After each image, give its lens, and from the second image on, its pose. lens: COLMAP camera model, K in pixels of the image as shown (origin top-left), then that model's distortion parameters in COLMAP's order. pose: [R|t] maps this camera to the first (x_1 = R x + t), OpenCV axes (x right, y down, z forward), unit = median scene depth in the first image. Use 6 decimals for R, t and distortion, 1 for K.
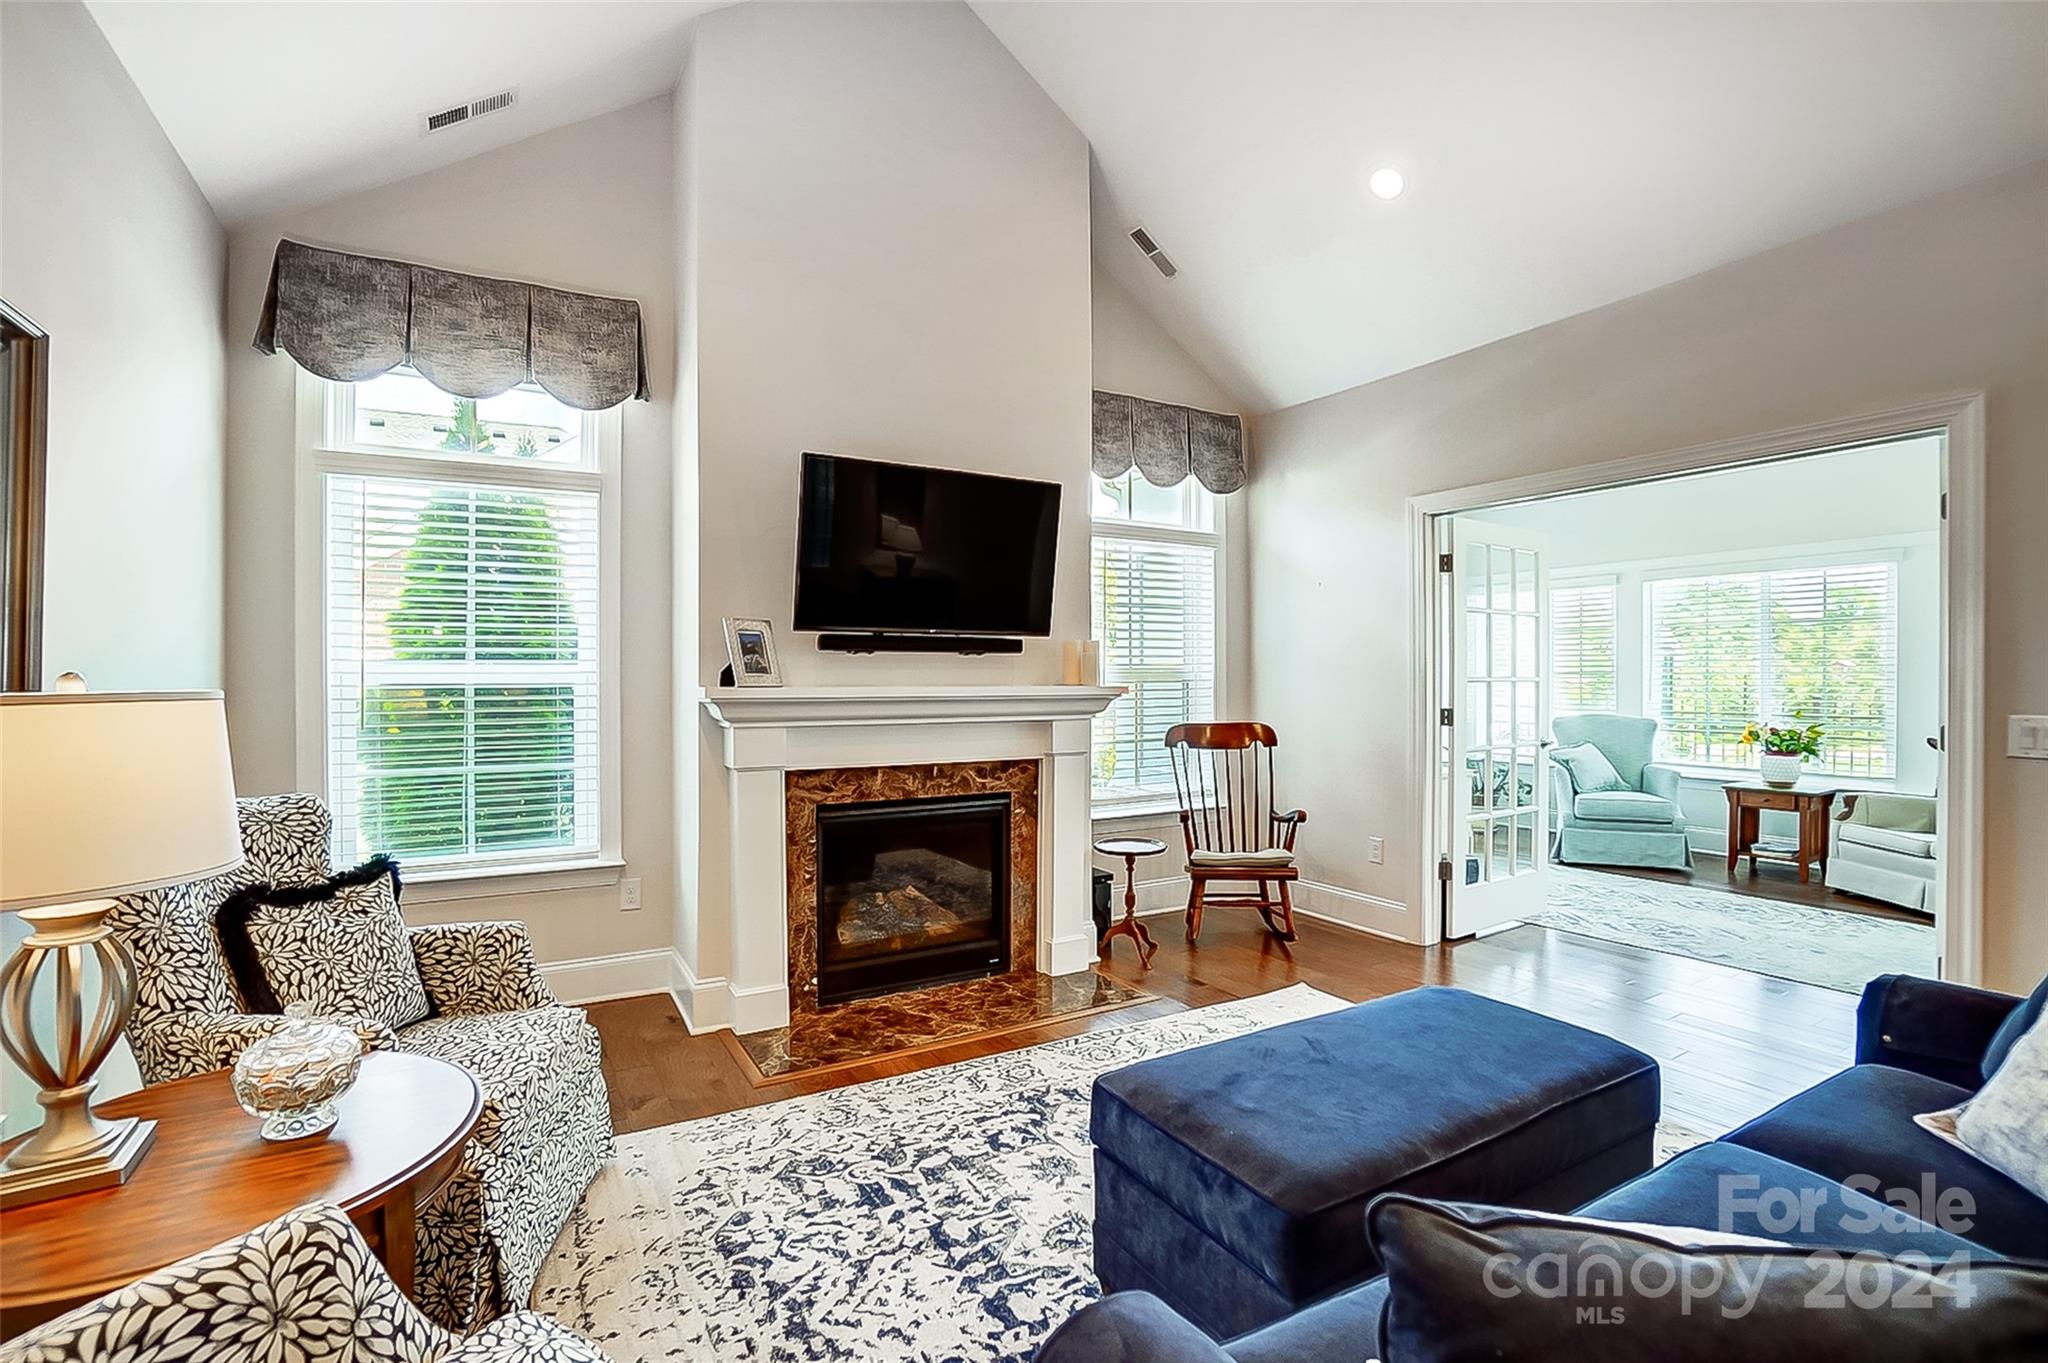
lens RADIAL K [[912.5, 0, 1021.3], [0, 912.5, 670.4], [0, 0, 1]] dist [-0.025436, 0.006297]
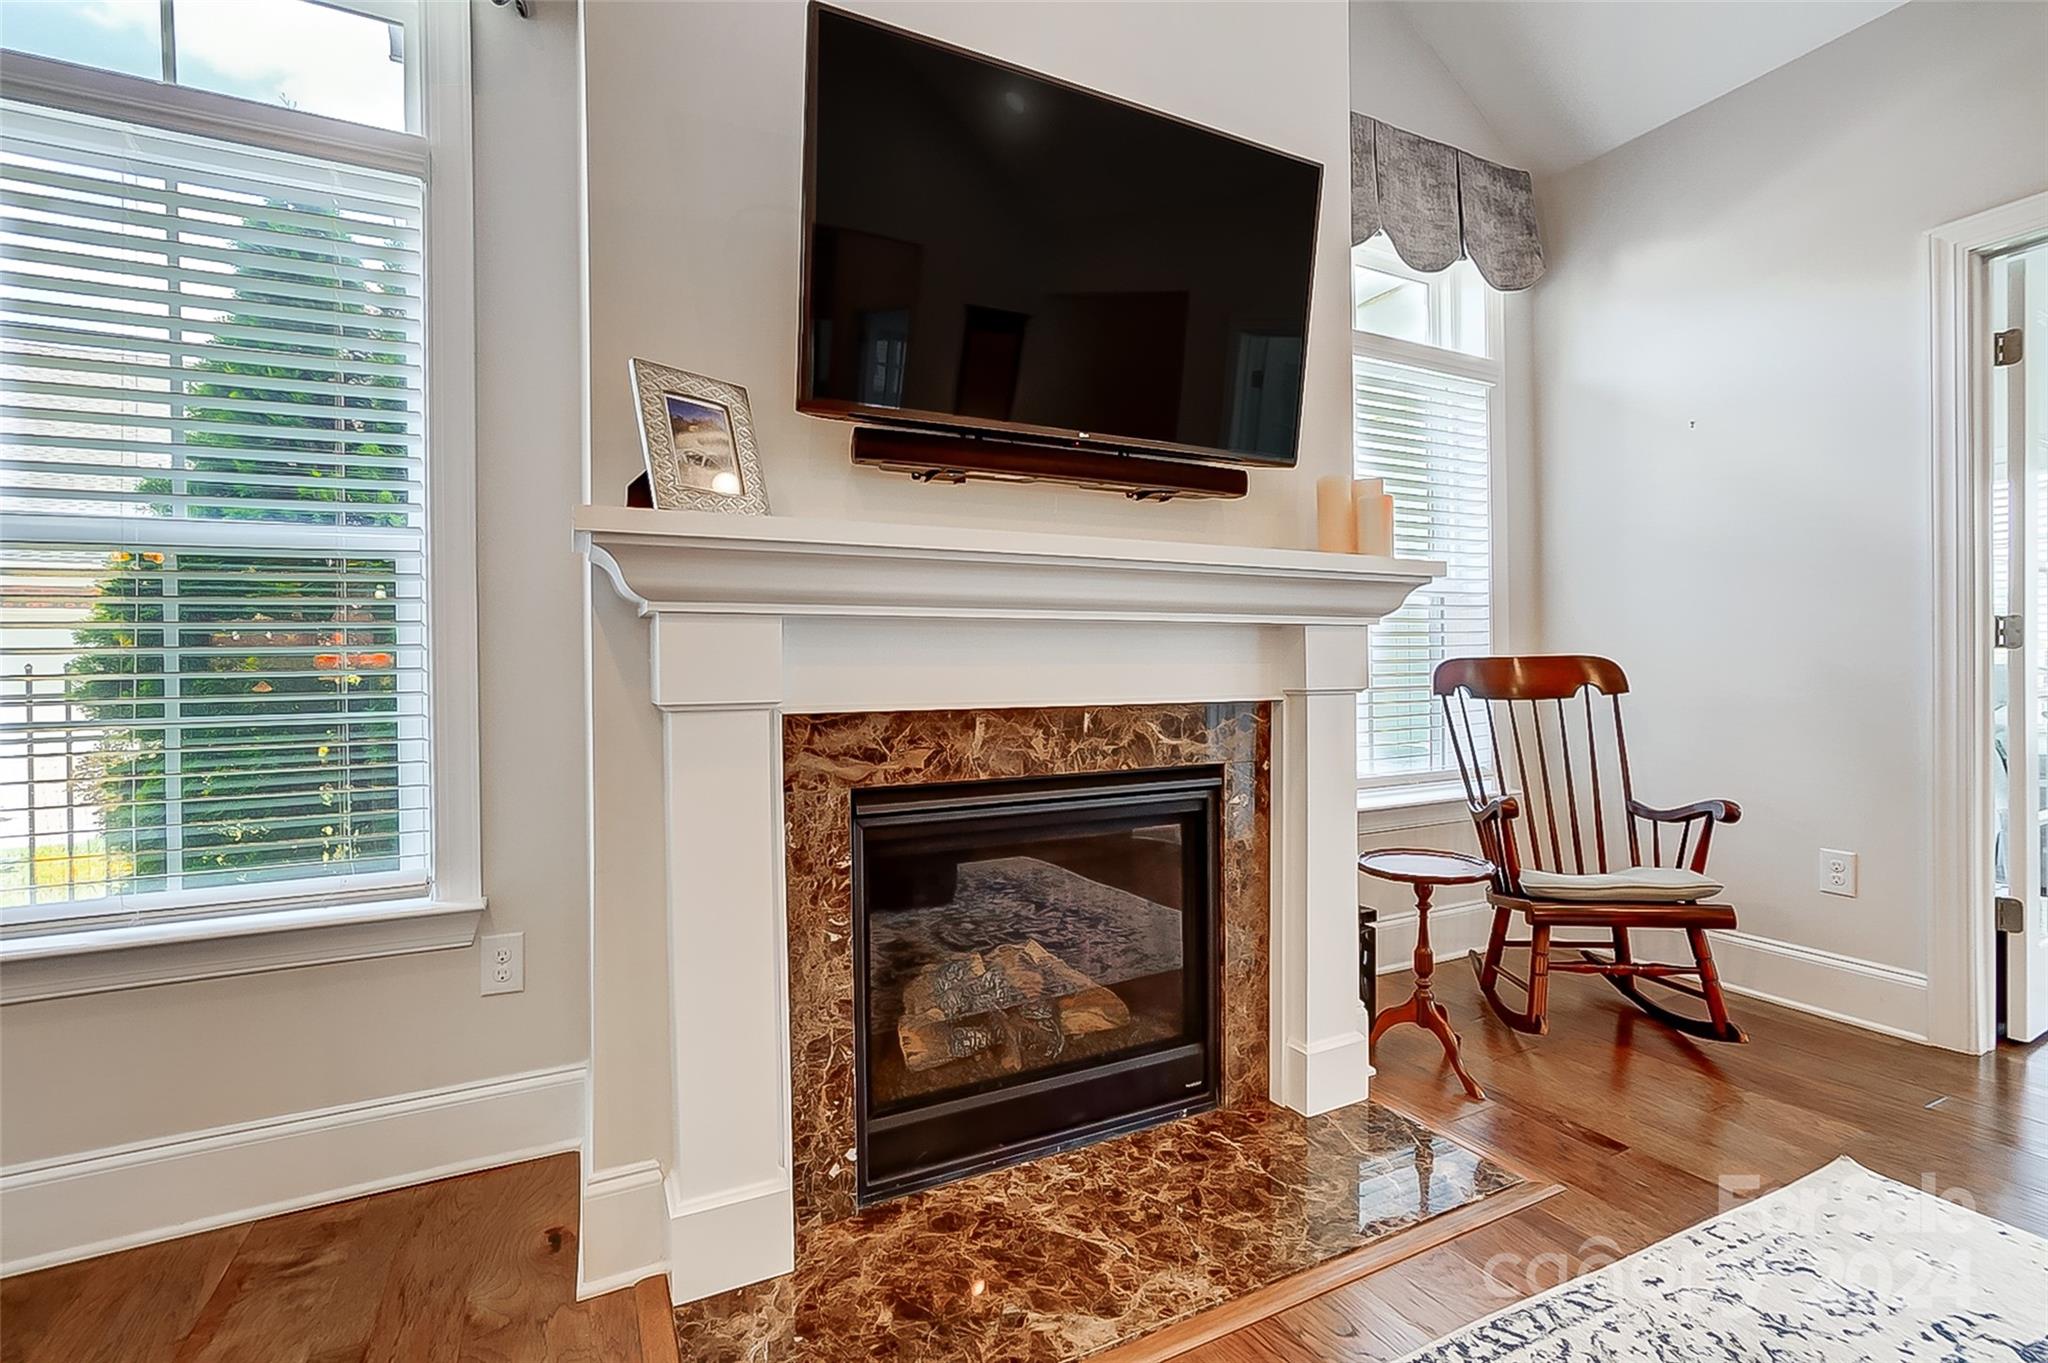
lens RADIAL K [[912.5, 0, 1015.8], [0, 912.5, 666.5], [0, 0, 1]] dist [-0.025436, 0.006297]
pose [[0.997115, -0.005774, -0.075684, -0.090485], [0.006523, 0.999932, 0.009651, 0.070561], [0.075624, -0.010117, 0.997085, 0.468096]]
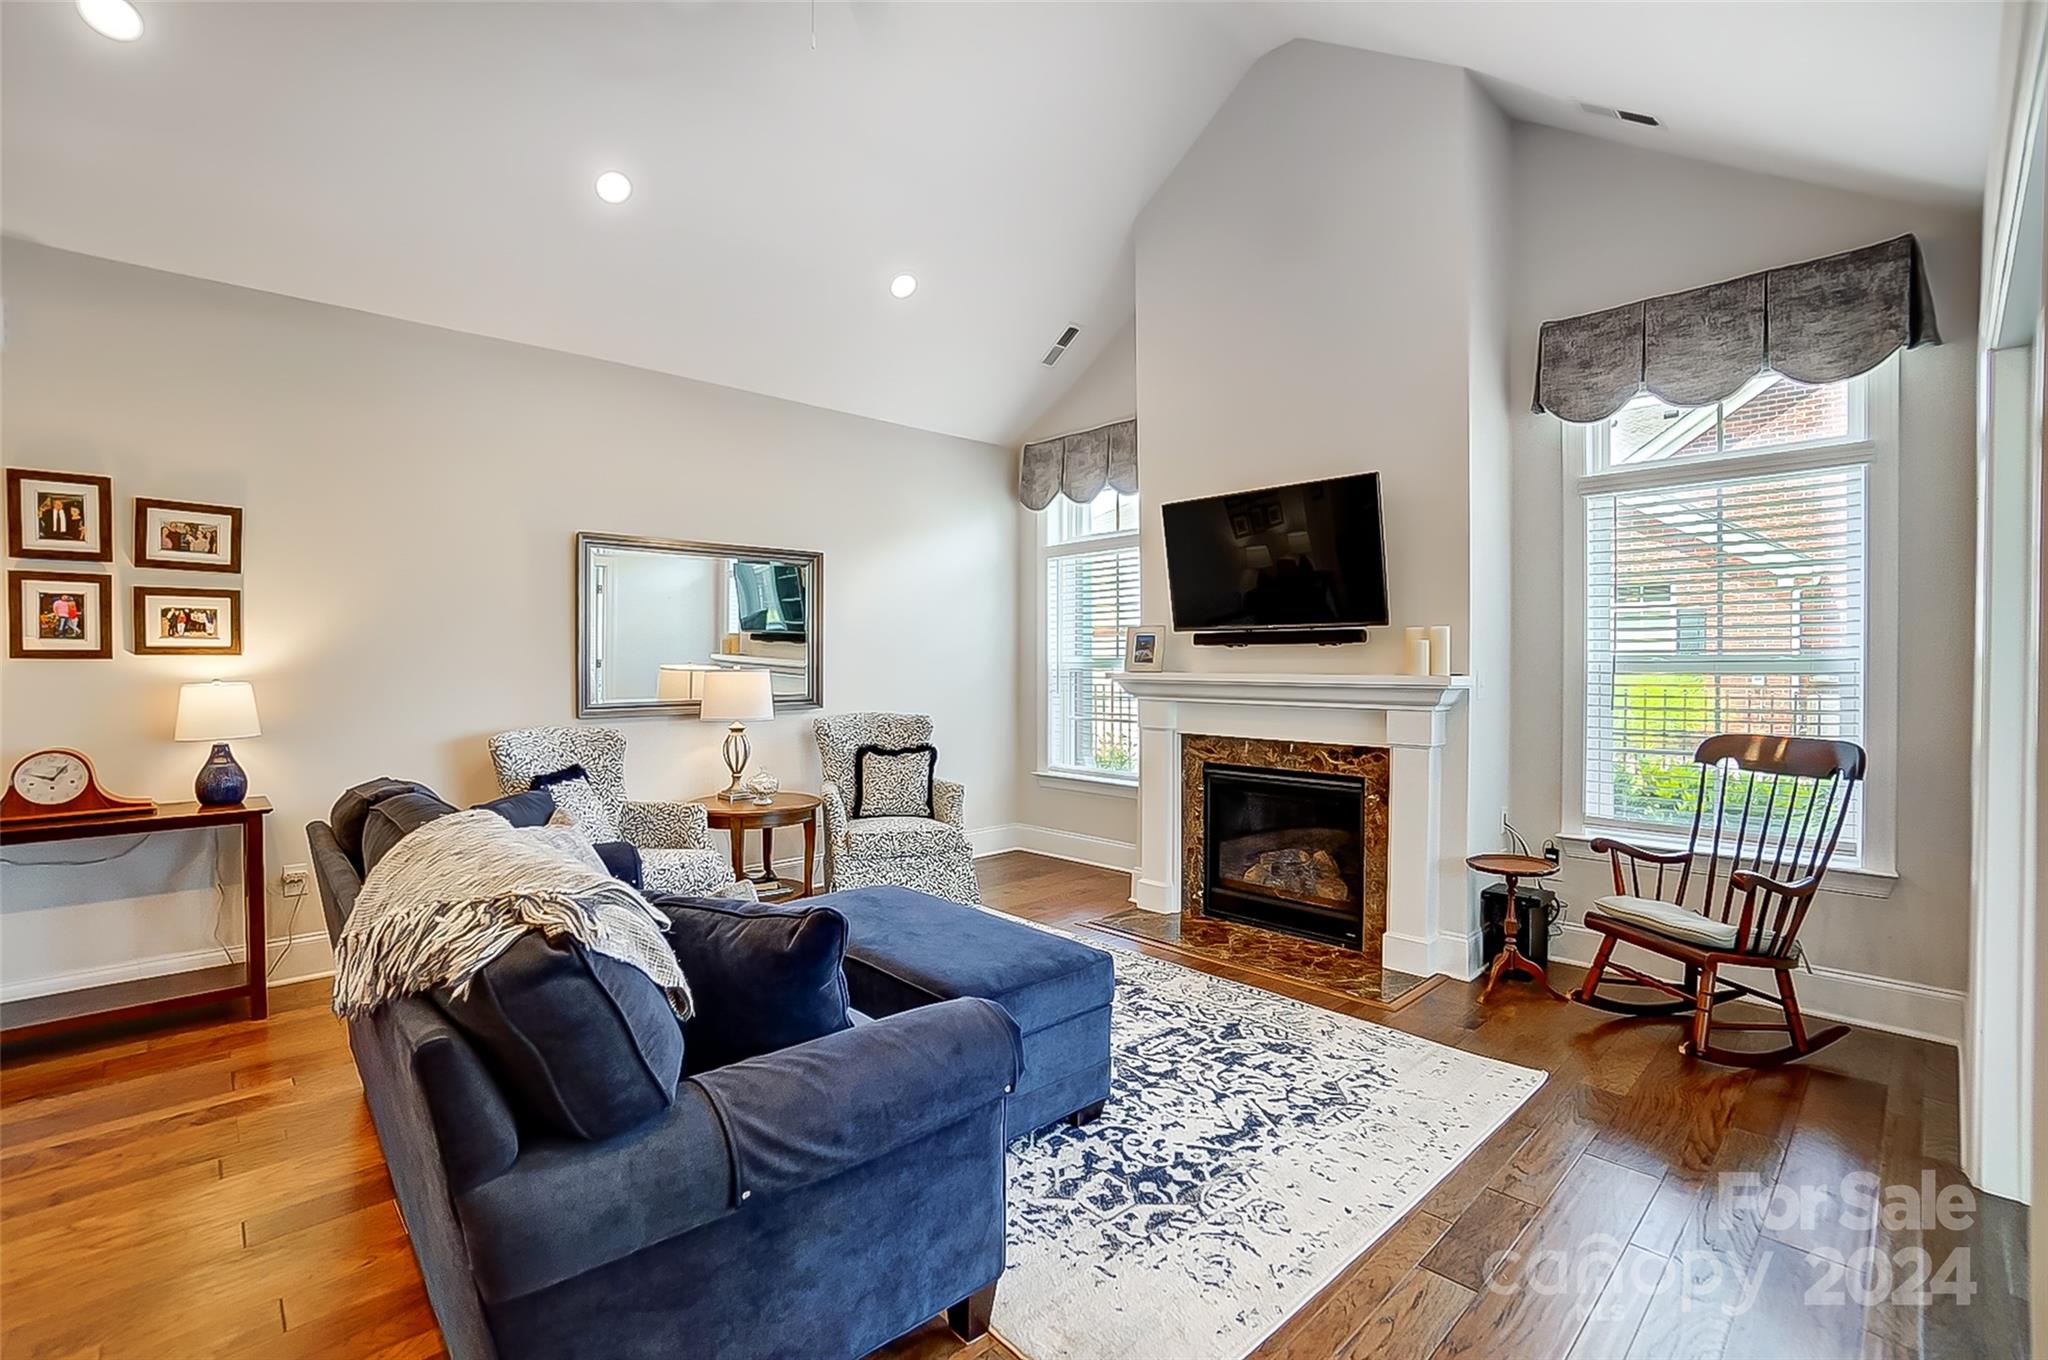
lens RADIAL K [[912.5, 0, 1077.0], [0, 912.5, 676.4], [0, 0, 1]] dist [-0.025436, 0.006297]
pose [[0.267104, 0.006122, -0.963648, 0.889668], [0.000461, 0.999979, 0.006481, 0.012281], [0.963668, -0.002175, 0.267095, 0.412327]]
